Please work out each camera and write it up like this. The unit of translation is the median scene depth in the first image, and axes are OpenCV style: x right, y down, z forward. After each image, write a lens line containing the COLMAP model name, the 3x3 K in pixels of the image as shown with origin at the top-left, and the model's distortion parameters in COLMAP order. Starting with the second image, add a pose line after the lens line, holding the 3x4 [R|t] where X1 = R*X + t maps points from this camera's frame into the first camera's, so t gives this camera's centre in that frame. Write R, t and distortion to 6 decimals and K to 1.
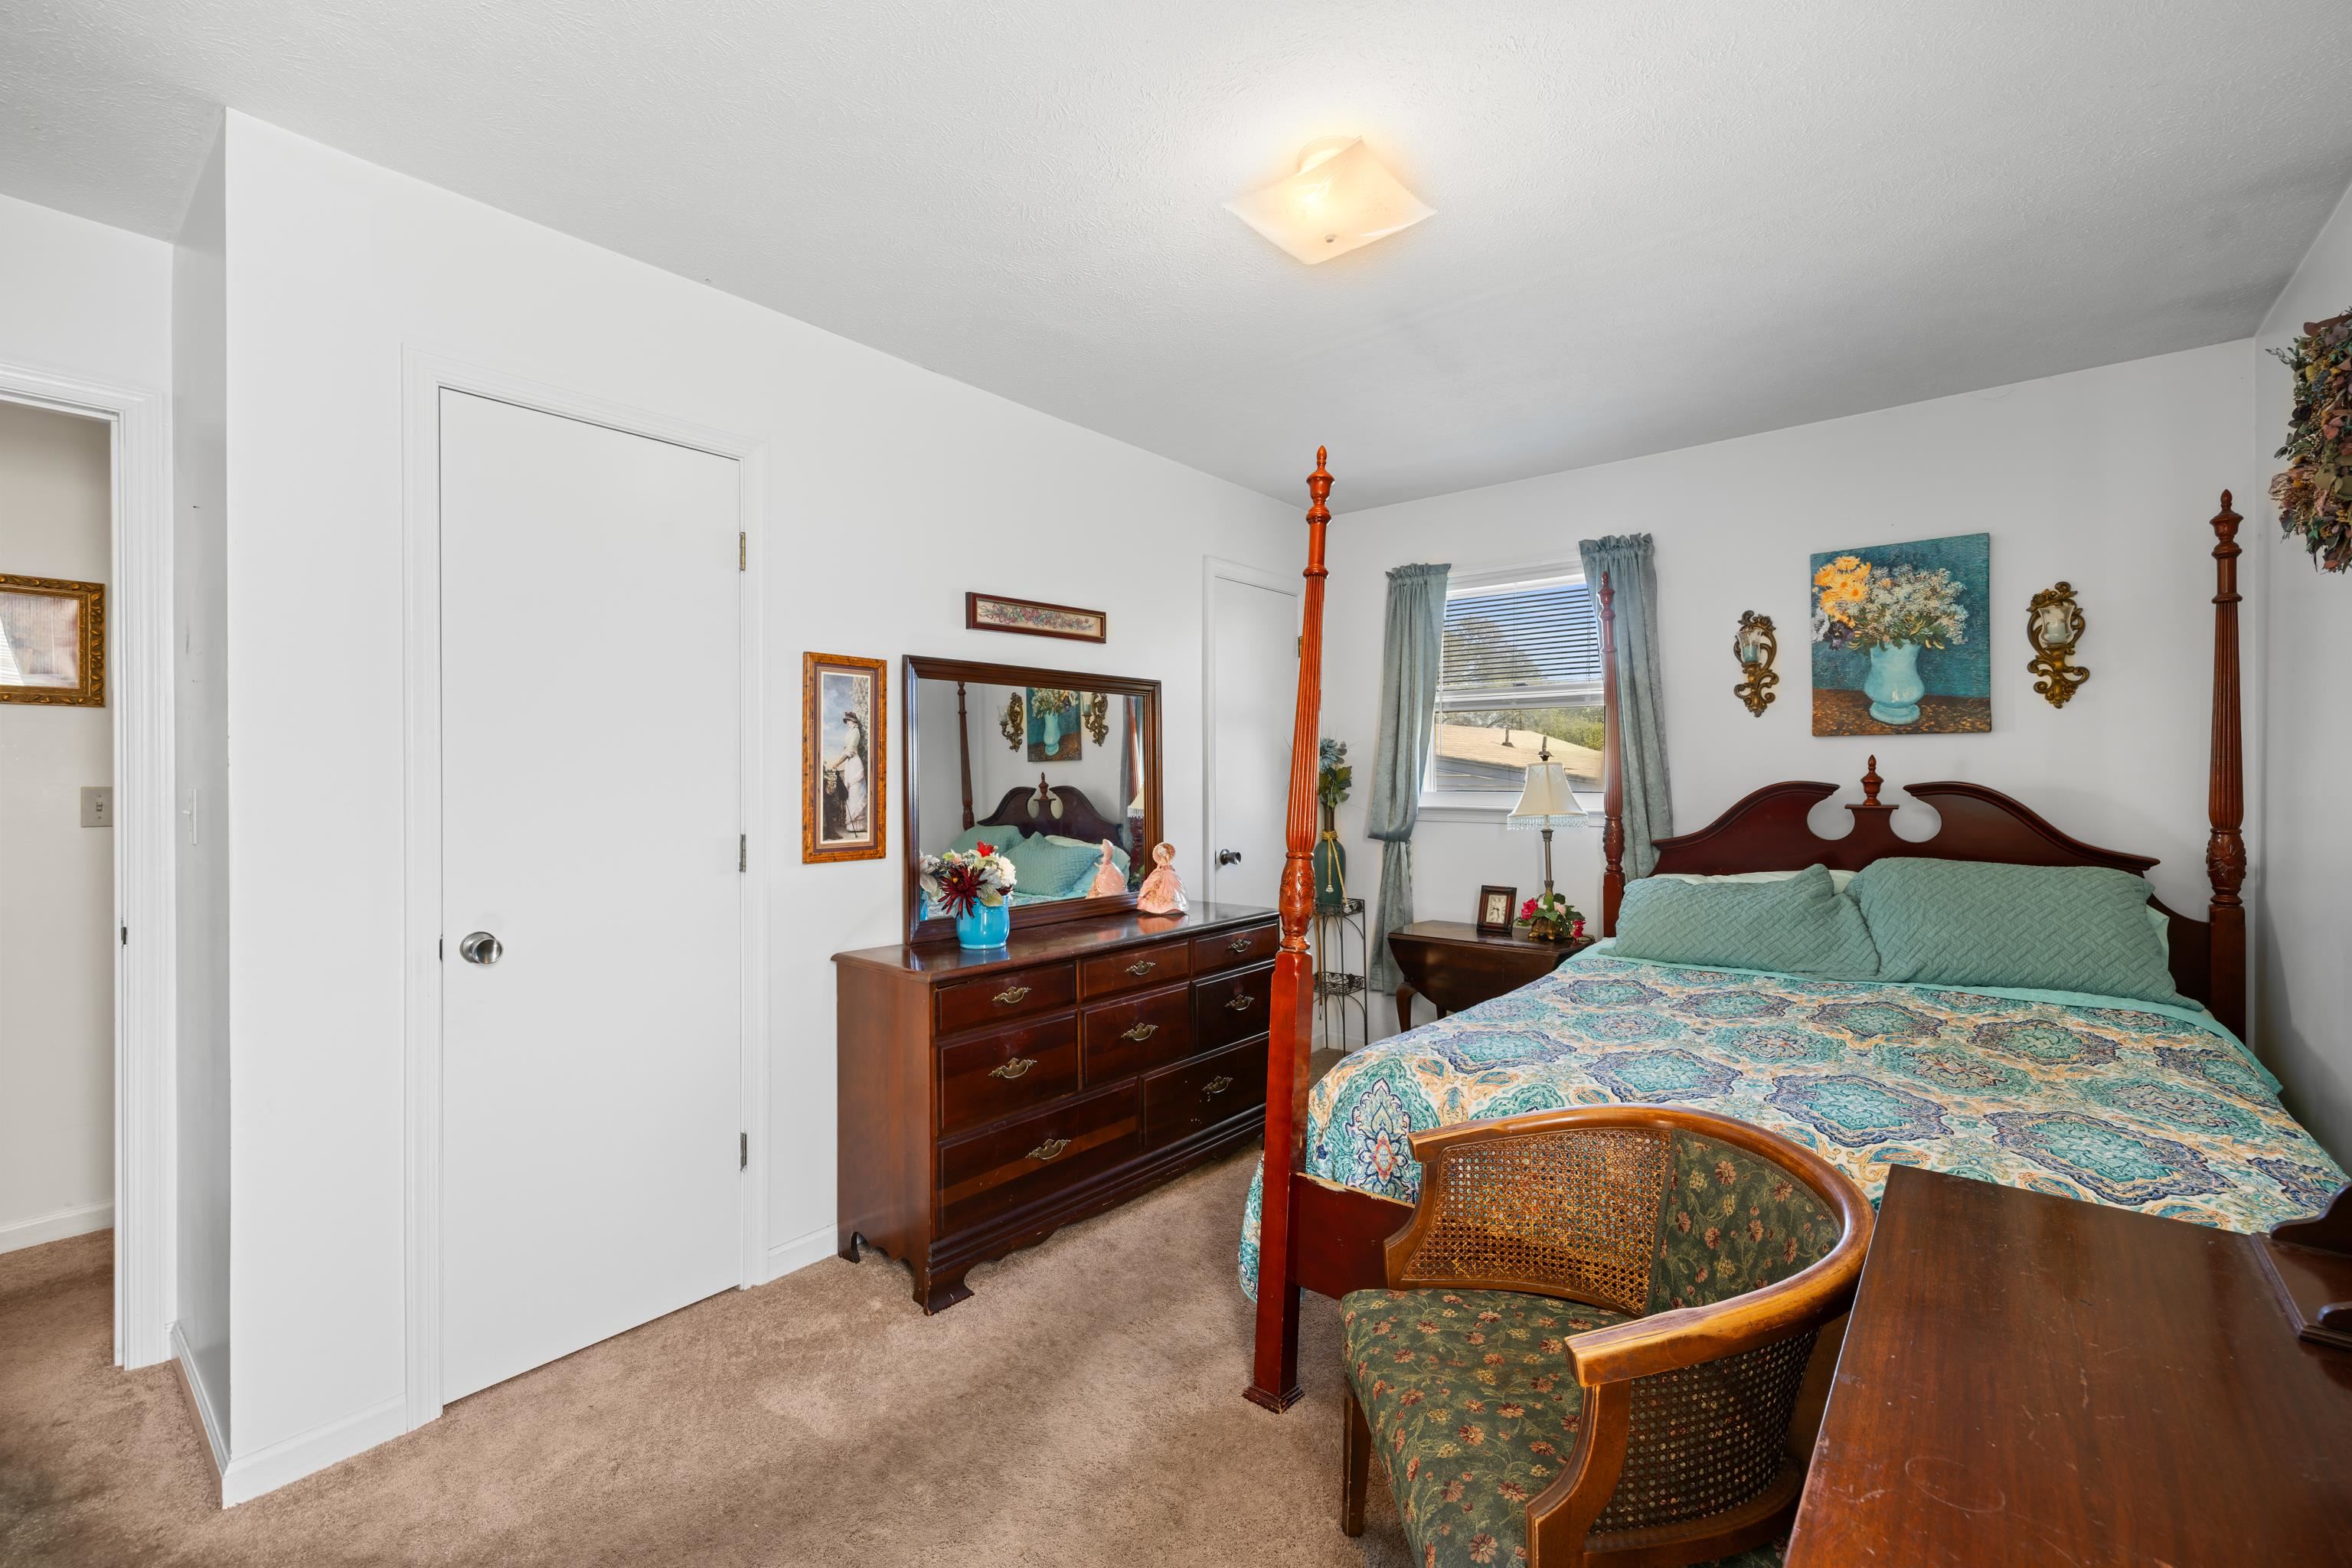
lens RADIAL K [[994.6, 0, 1171.2], [0, 994.6, 780.6], [0, 0, 1]] dist [-0.000121, -0.000544]
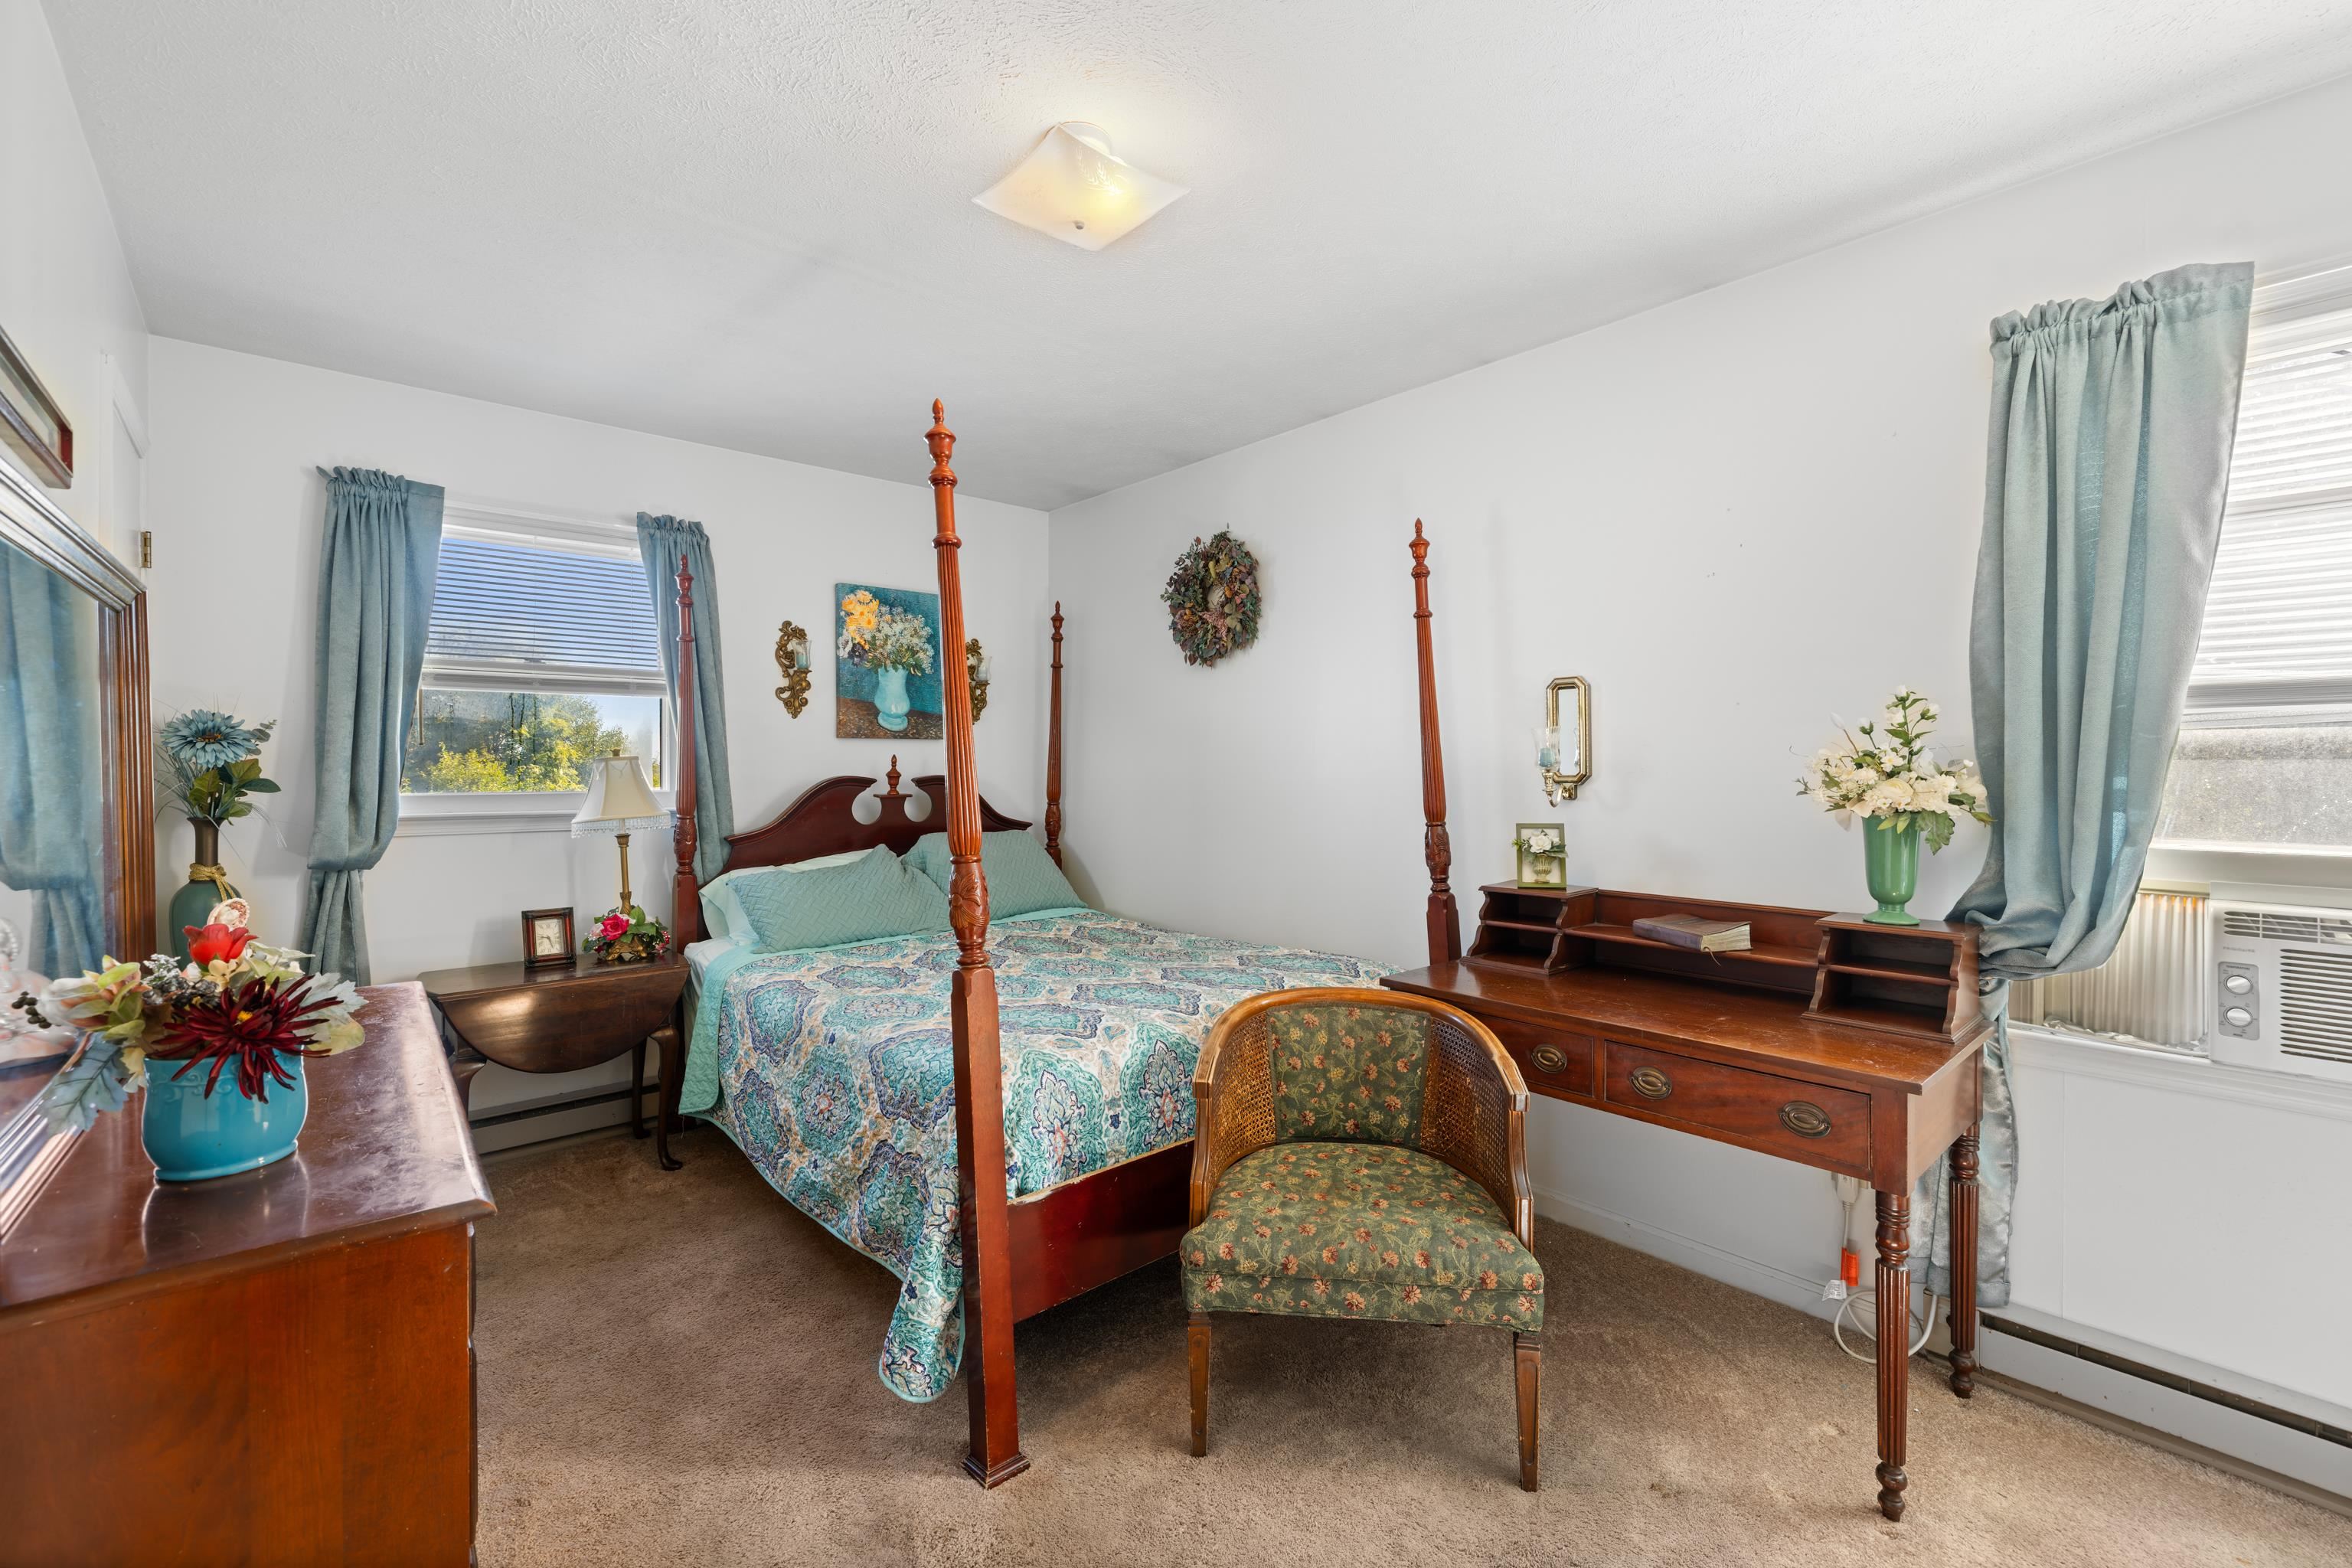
lens RADIAL K [[994.6, 0, 1176.4], [0, 994.6, 778.6], [0, 0, 1]] dist [-0.000121, -0.000544]
pose [[0.159371, -0.008895, 0.987179, -0.462314], [0.010276, 0.999920, 0.007351, -0.000997], [-0.987165, 0.008973, 0.159450, 0.430403]]
